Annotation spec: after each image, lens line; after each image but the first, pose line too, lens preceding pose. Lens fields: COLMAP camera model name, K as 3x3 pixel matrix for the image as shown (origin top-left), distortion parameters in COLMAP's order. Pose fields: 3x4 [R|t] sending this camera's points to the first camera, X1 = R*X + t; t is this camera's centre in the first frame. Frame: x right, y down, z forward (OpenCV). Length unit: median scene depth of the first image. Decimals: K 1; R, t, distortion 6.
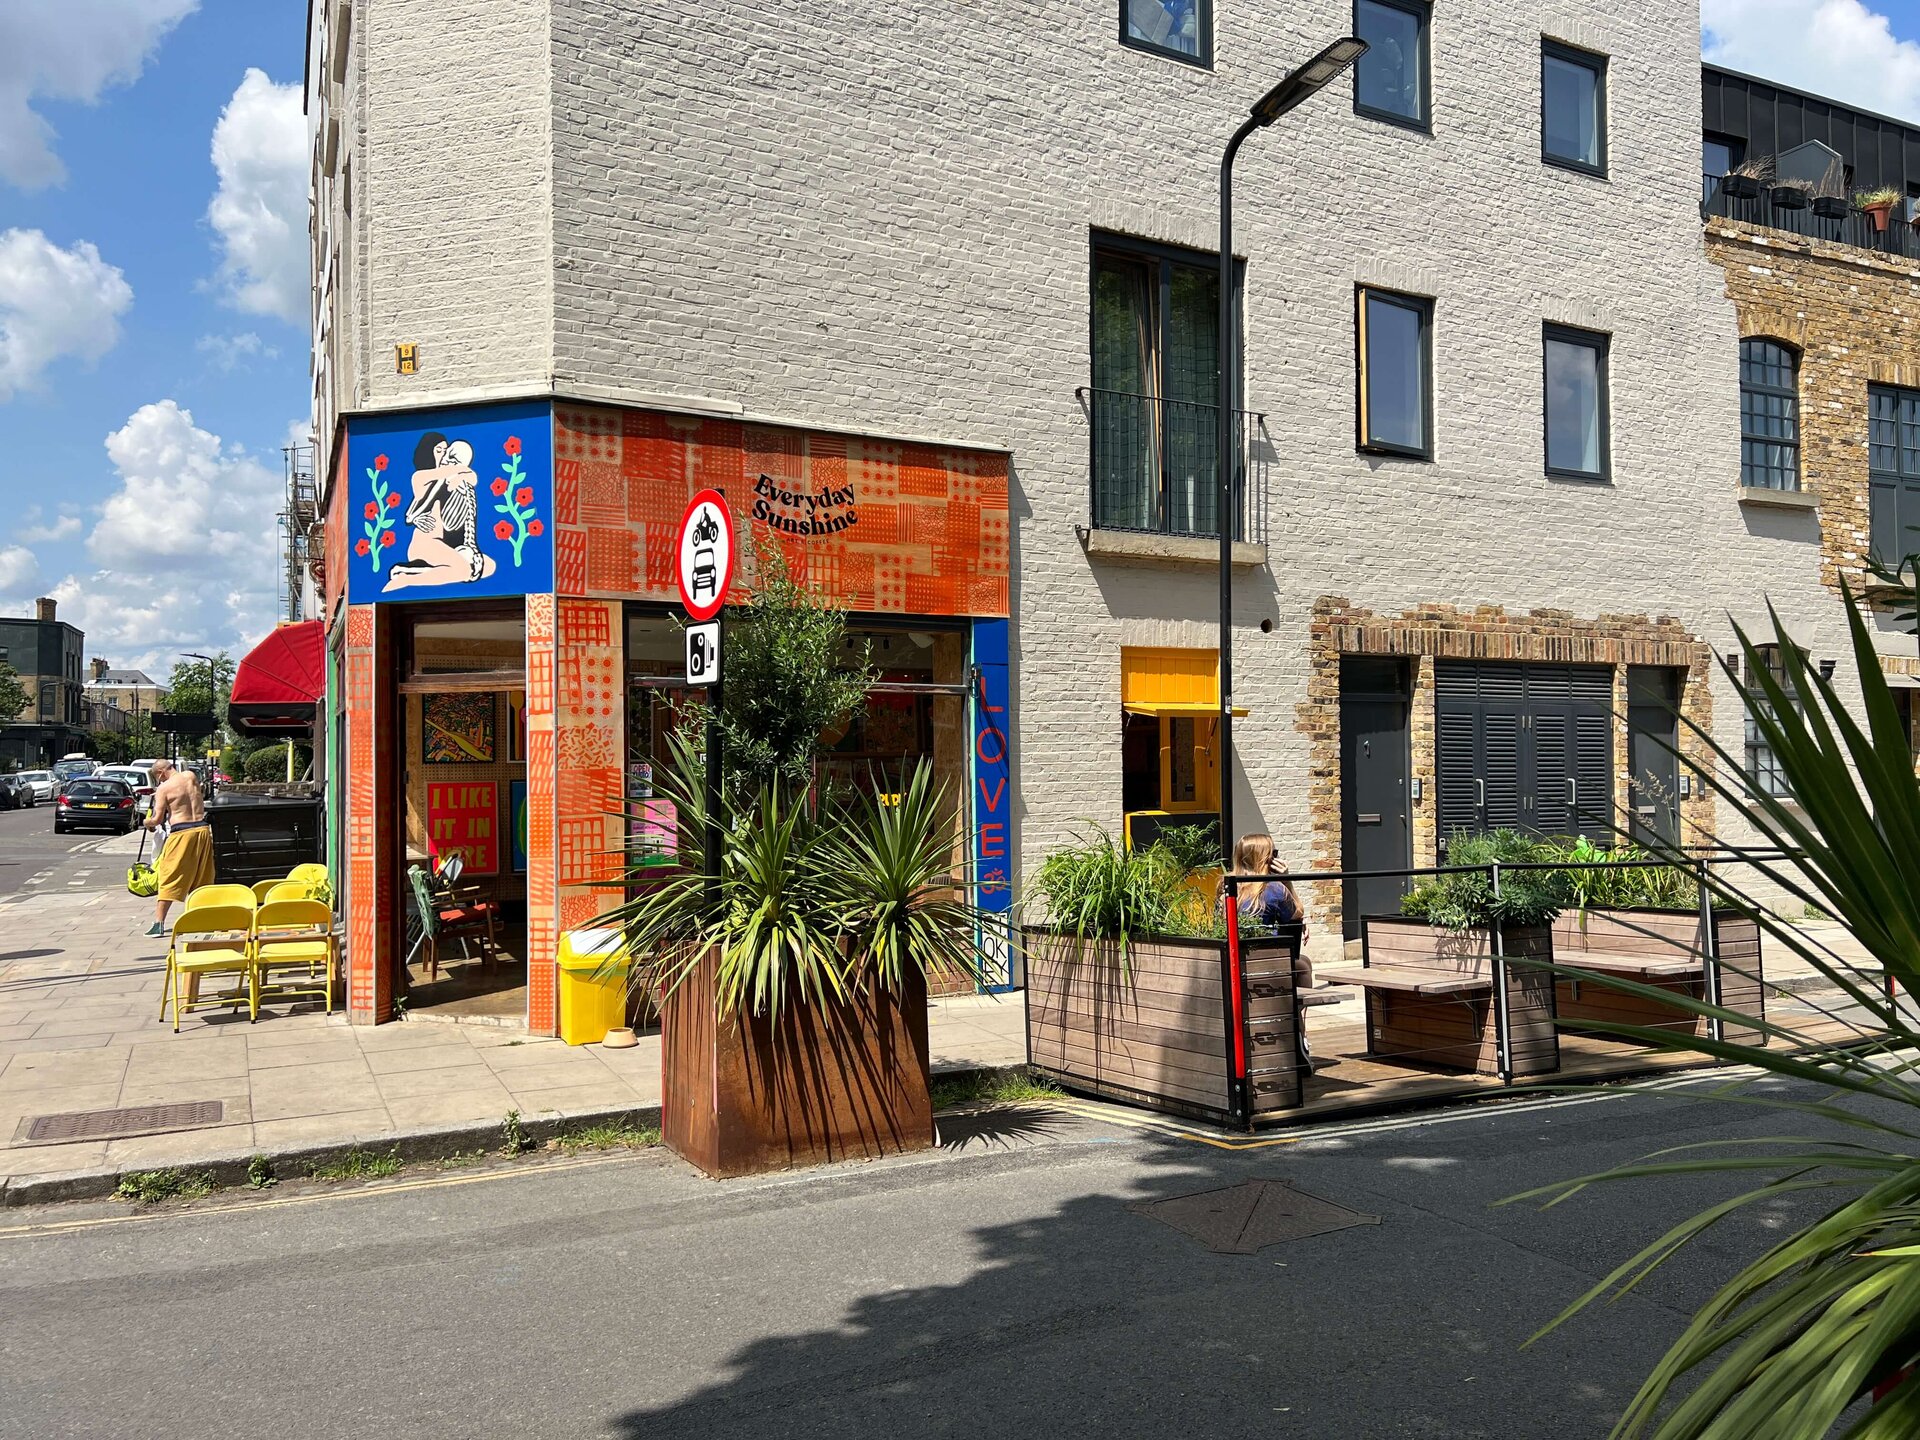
lens RADIAL K [[1429.6, 0, 980.2], [0, 1429.6, 732.8], [0, 0, 1]] dist [0.068684, -0.094092]
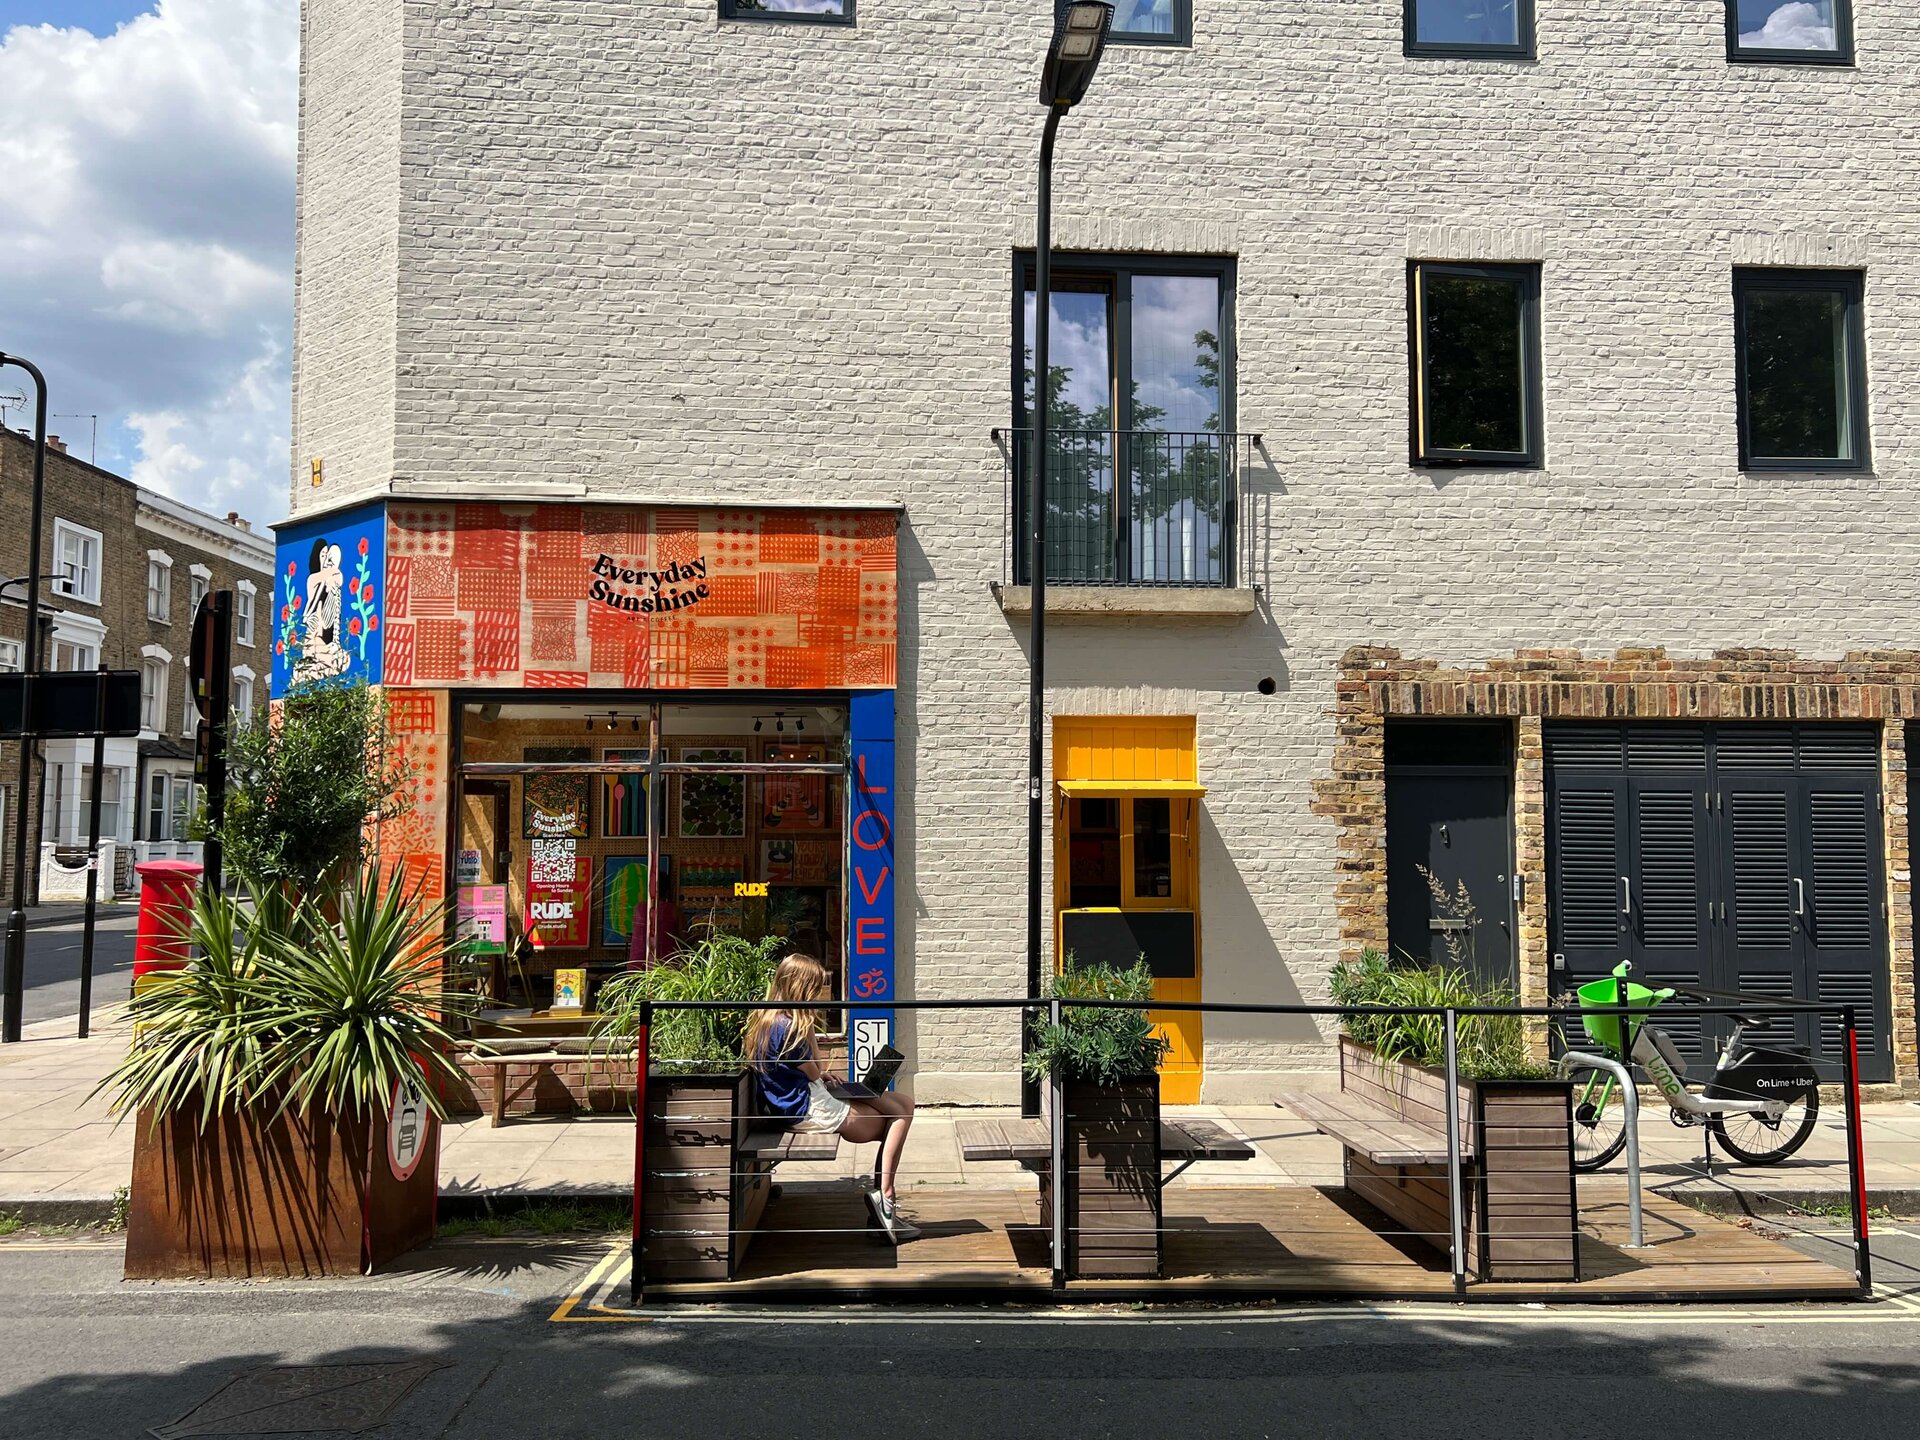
lens RADIAL K [[1523.2, 0, 964.8], [0, 1523.2, 711.7], [0, 0, 1]] dist [0.107793, -0.204404]
pose [[0.906412, -0.022518, -0.421794, 0.493264], [0.001119, 0.998702, -0.050913, -0.018096], [0.422393, 0.045676, 0.905261, 0.152454]]
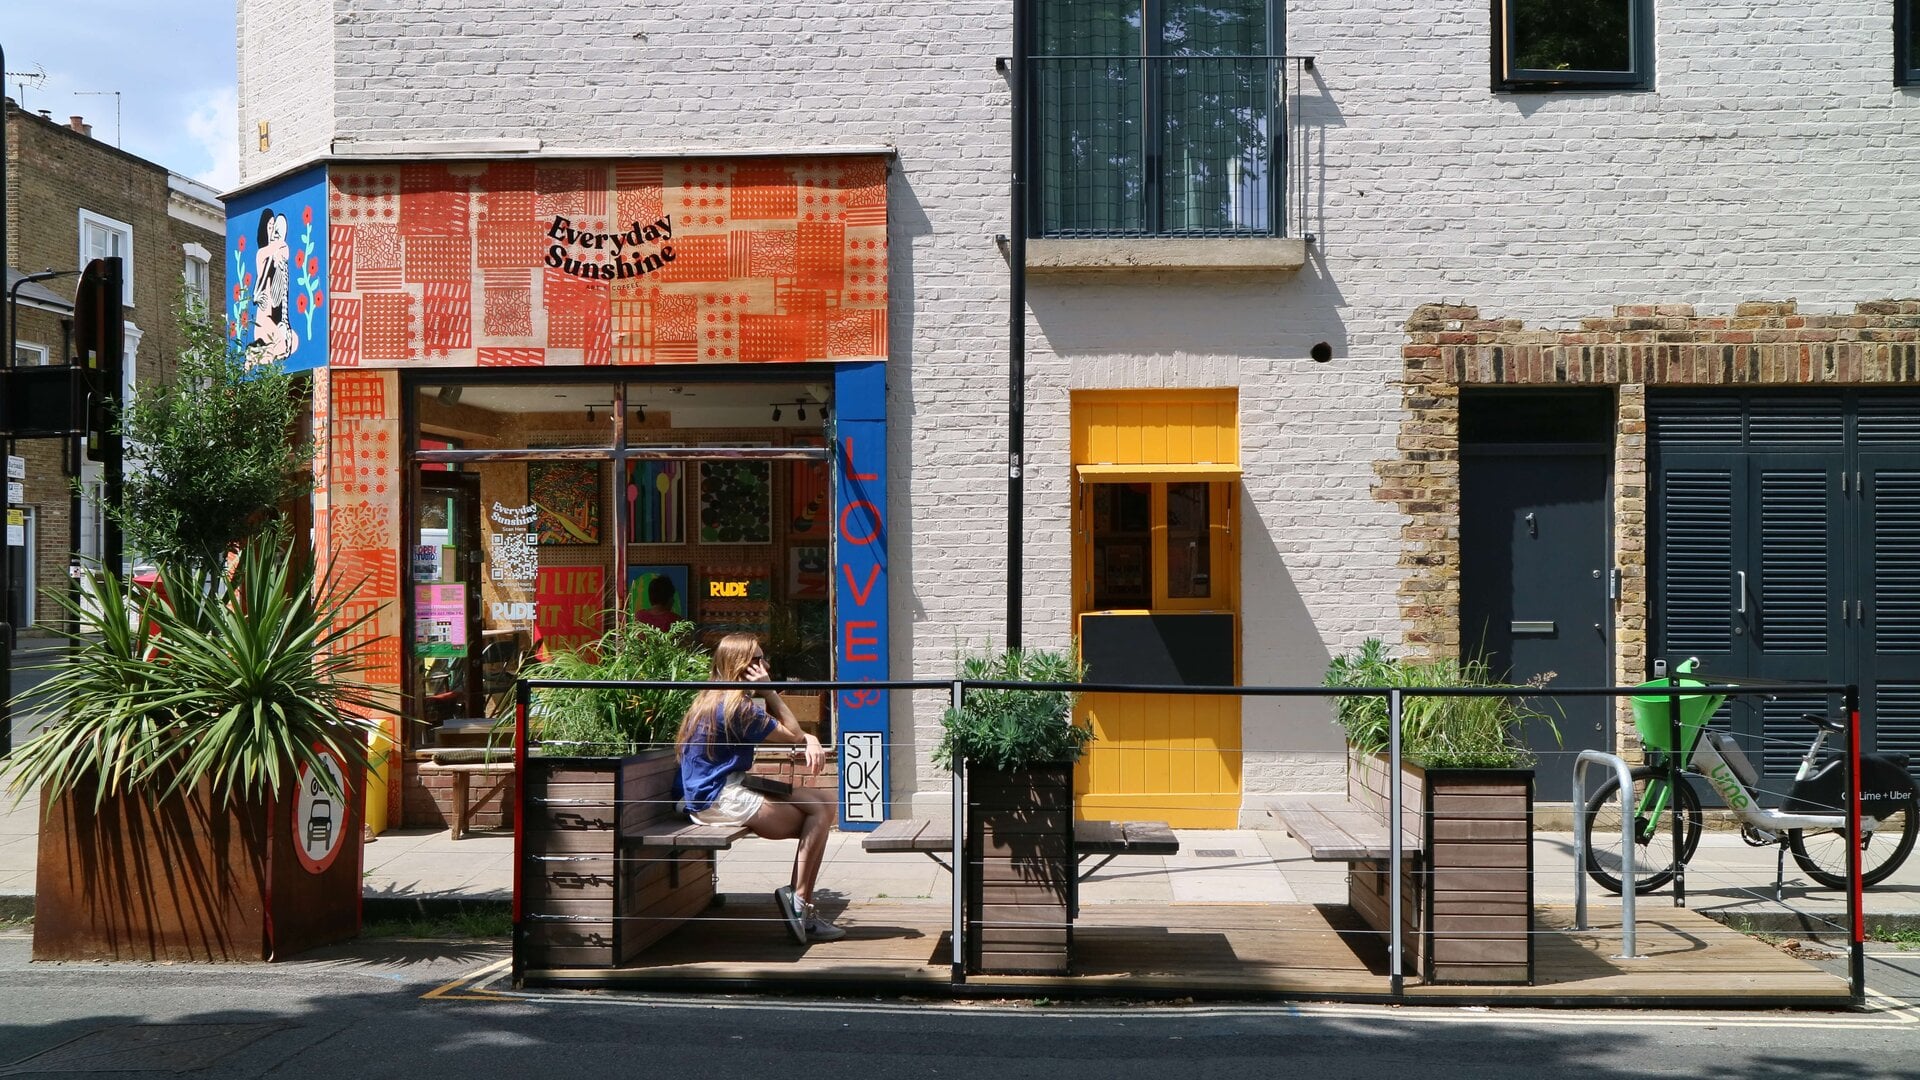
lens RADIAL K [[1839.9, 0, 977.4], [0, 1839.9, 547.8], [0, 0, 1]] dist [-0.066986, 0.154943]
pose [[0.861015, 0.000538, -0.508580, 0.614925], [0.009037, 0.999825, 0.016359, 0.006913], [0.508500, -0.018682, 0.860859, 0.153515]]
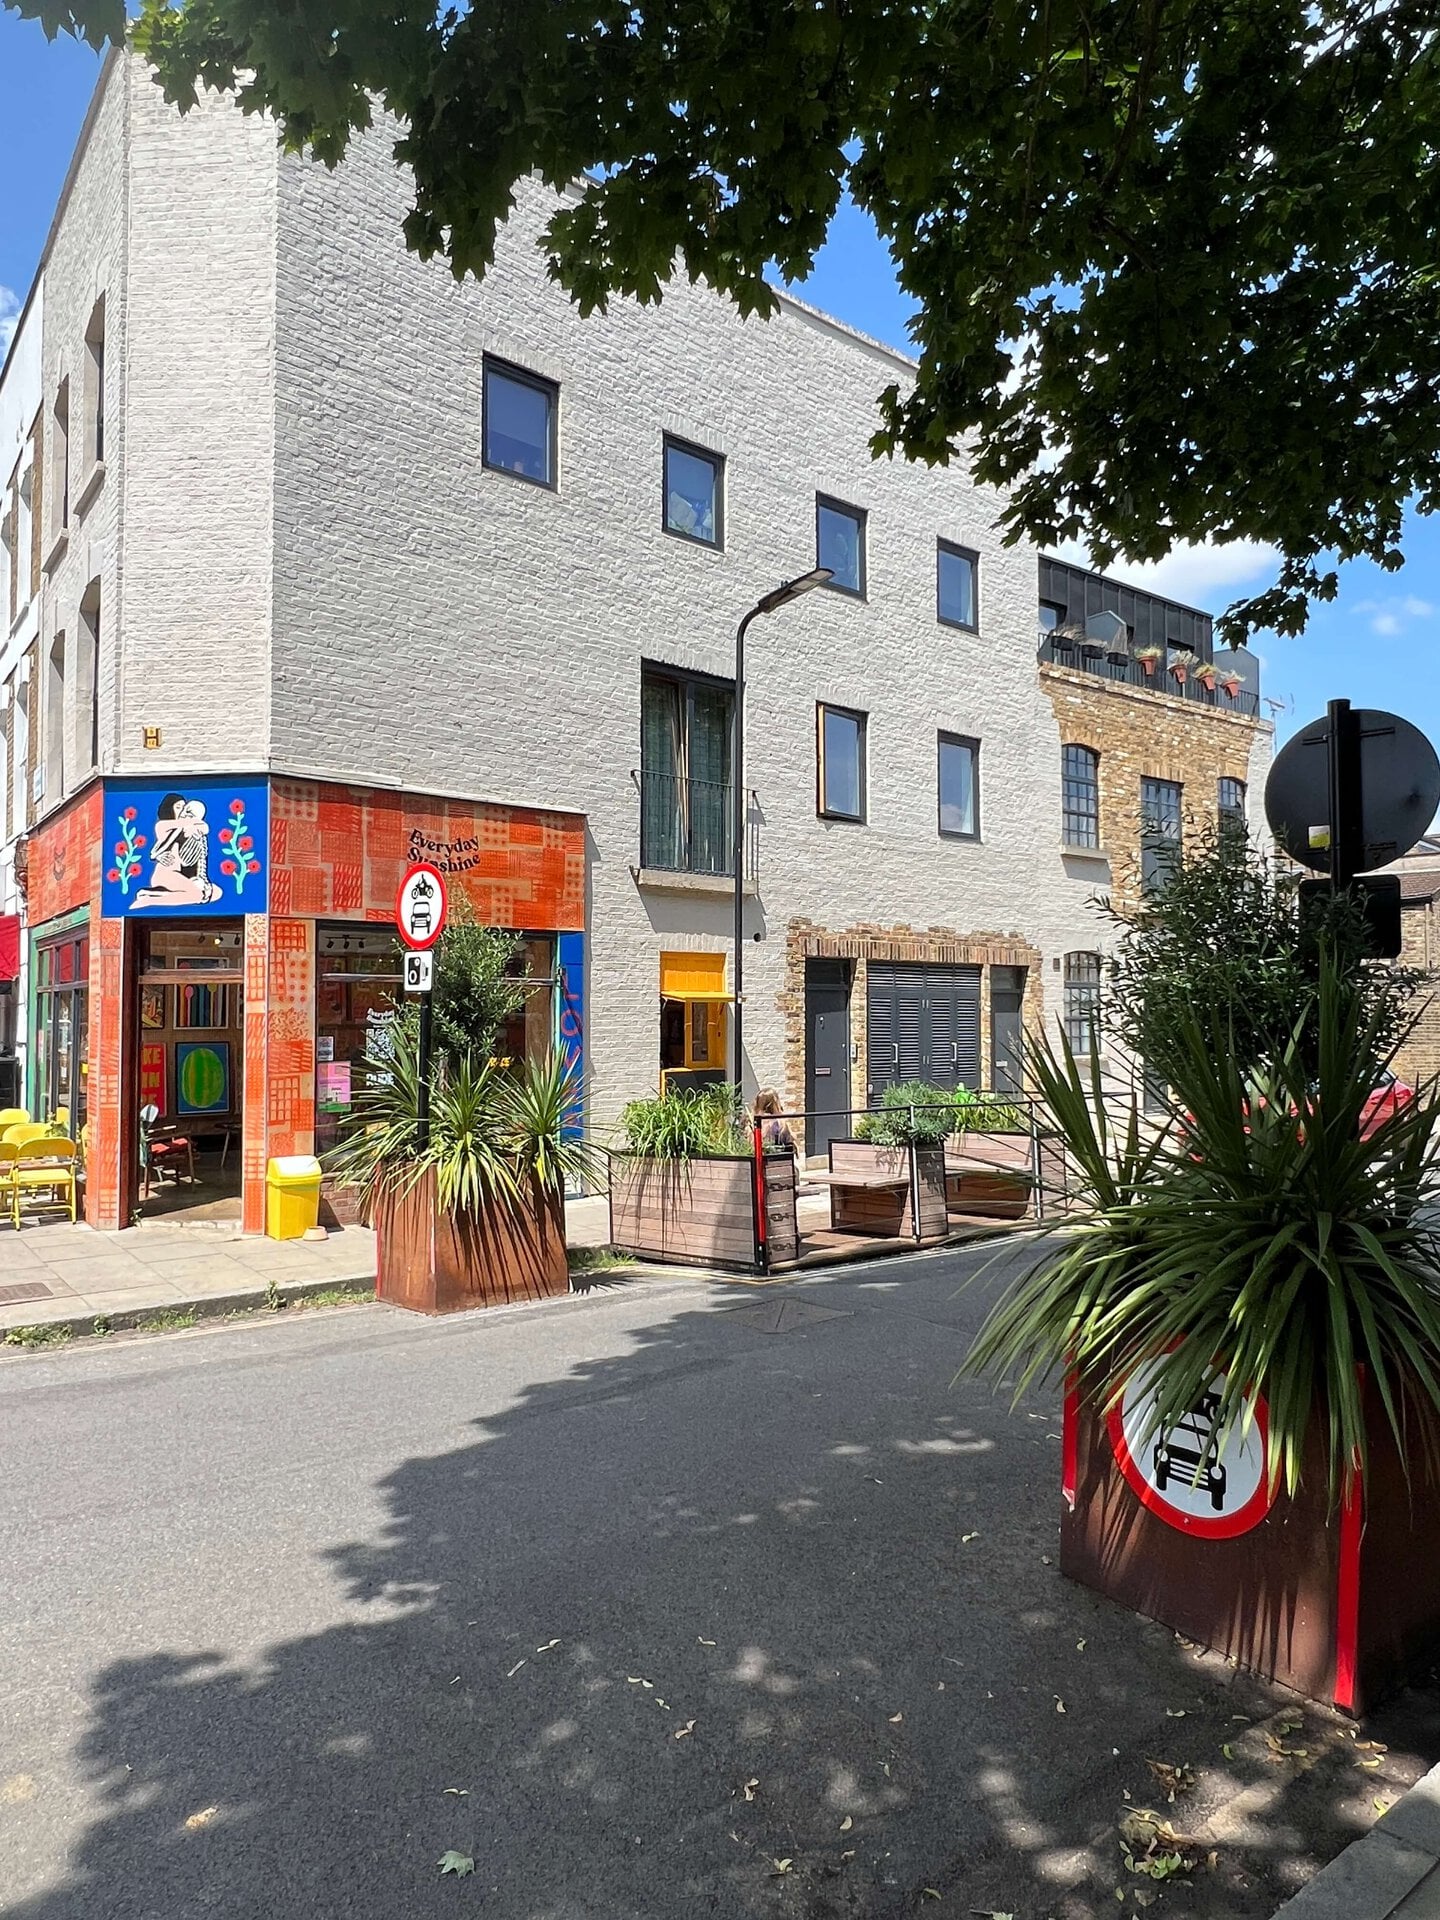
lens RADIAL K [[1203.8, 0, 725.1], [0, 1203.8, 964.8], [0, 0, 1]] dist [-0.006096, -0.002292]
pose [[0.979199, 0.015597, 0.202300, -0.087379], [-0.011369, 0.999692, -0.022042, -0.024406], [-0.202581, 0.019284, 0.979076, -0.198000]]
